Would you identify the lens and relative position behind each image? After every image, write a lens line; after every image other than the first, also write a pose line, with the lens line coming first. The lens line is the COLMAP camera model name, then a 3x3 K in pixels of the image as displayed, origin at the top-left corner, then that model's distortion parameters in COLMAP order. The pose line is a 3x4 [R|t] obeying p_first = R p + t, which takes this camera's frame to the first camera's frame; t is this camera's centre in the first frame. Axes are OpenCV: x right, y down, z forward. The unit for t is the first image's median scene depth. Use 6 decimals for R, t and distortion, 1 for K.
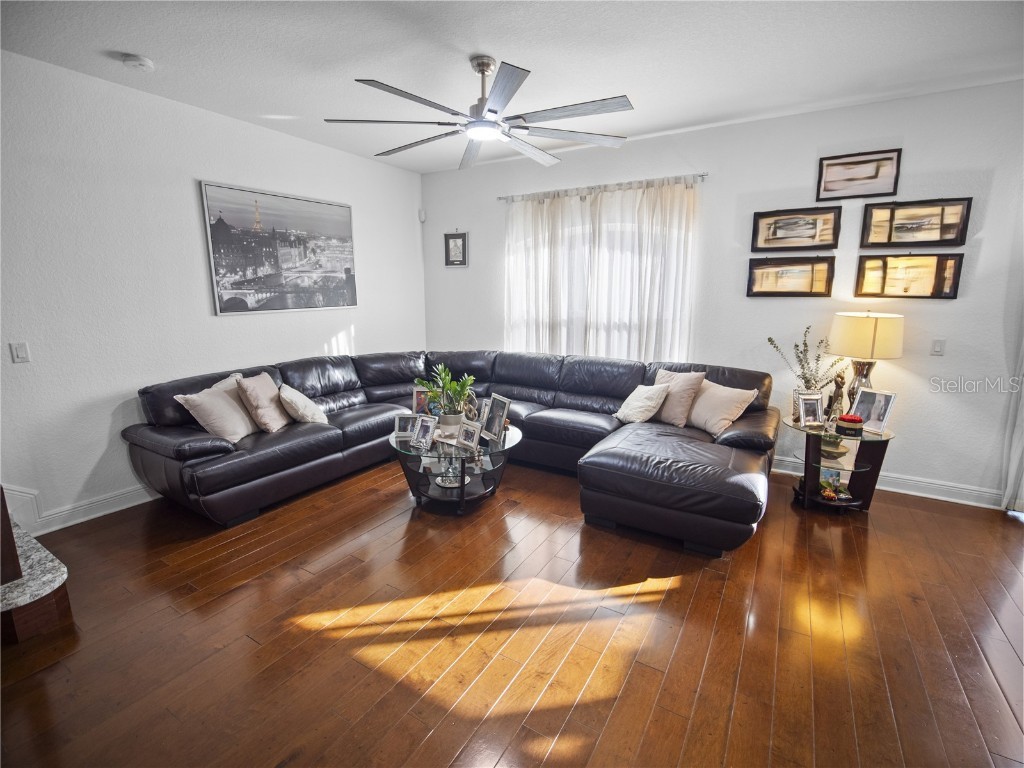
lens RADIAL K [[484.3, 0, 519.5], [0, 484.3, 379.9], [0, 0, 1]] dist [-0.014185, -0.001596]
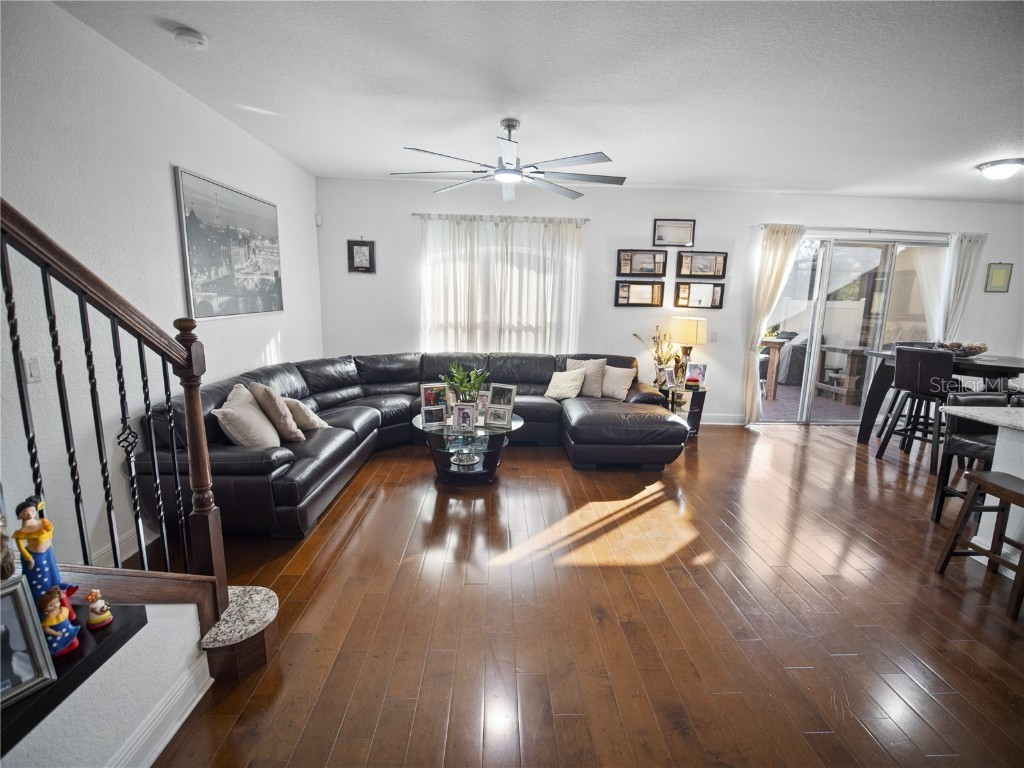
lens RADIAL K [[484.3, 0, 528.4], [0, 484.3, 383.7], [0, 0, 1]] dist [-0.014185, -0.001596]
pose [[0.823509, -0.078514, 0.561844, -0.590408], [0.079806, 0.996561, 0.022288, 0.008141], [-0.561662, 0.026484, 0.826943, -0.058268]]
